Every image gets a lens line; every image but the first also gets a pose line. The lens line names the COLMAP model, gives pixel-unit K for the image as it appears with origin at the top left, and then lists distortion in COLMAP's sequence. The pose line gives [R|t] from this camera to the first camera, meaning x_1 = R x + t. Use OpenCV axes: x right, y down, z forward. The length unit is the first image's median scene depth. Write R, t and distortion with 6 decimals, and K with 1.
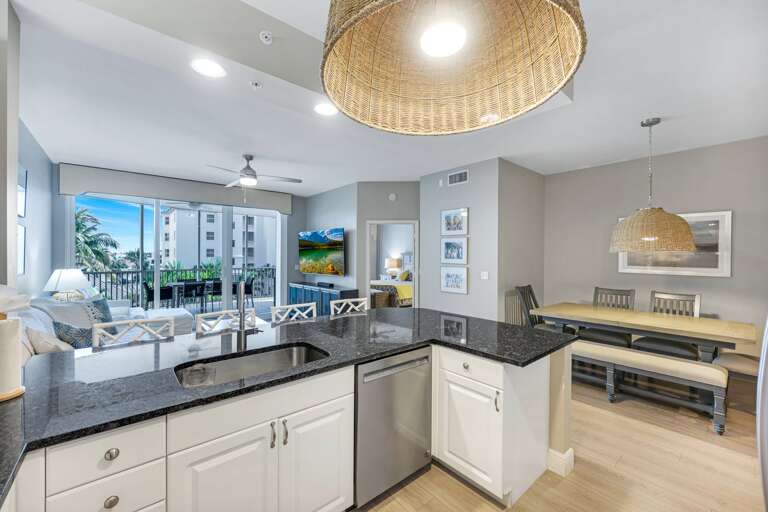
lens RADIAL K [[311.2, 0, 384.0], [0, 311.2, 256.0], [0, 0, 1]] dist [0.000438, 0.000012]
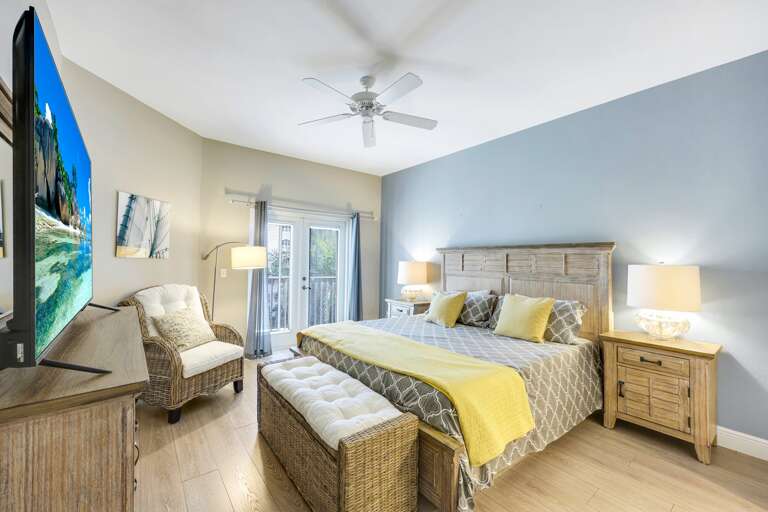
lens RADIAL K [[311.2, 0, 384.0], [0, 311.2, 256.0], [0, 0, 1]] dist [0.000438, 0.000012]
pose [[0.998978, 0.003689, -0.045049, 0.002263], [-0.004219, 0.999923, -0.011687, 0.005930], [0.045002, 0.011865, 0.998916, 0.593131]]
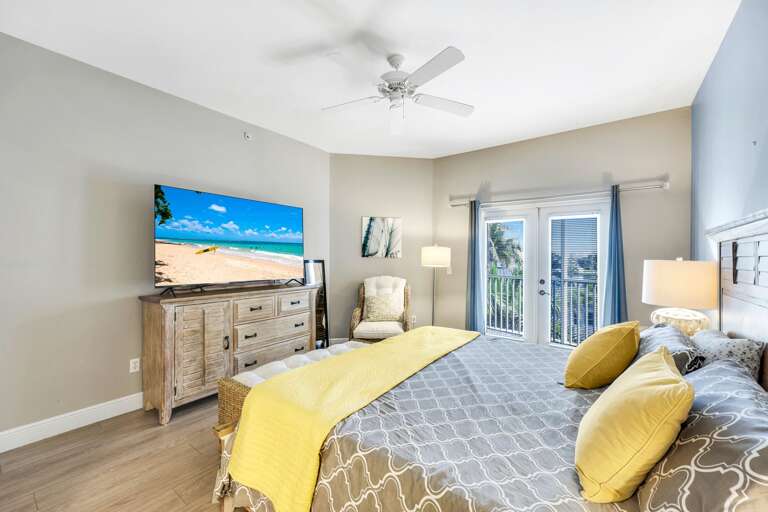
lens RADIAL K [[311.2, 0, 384.0], [0, 311.2, 256.0], [0, 0, 1]] dist [0.000438, 0.000012]
pose [[0.216181, -0.011736, -0.976283, 0.185206], [-0.002413, 0.999918, -0.012555, 0.008548], [0.976350, 0.005069, 0.216135, 0.773370]]
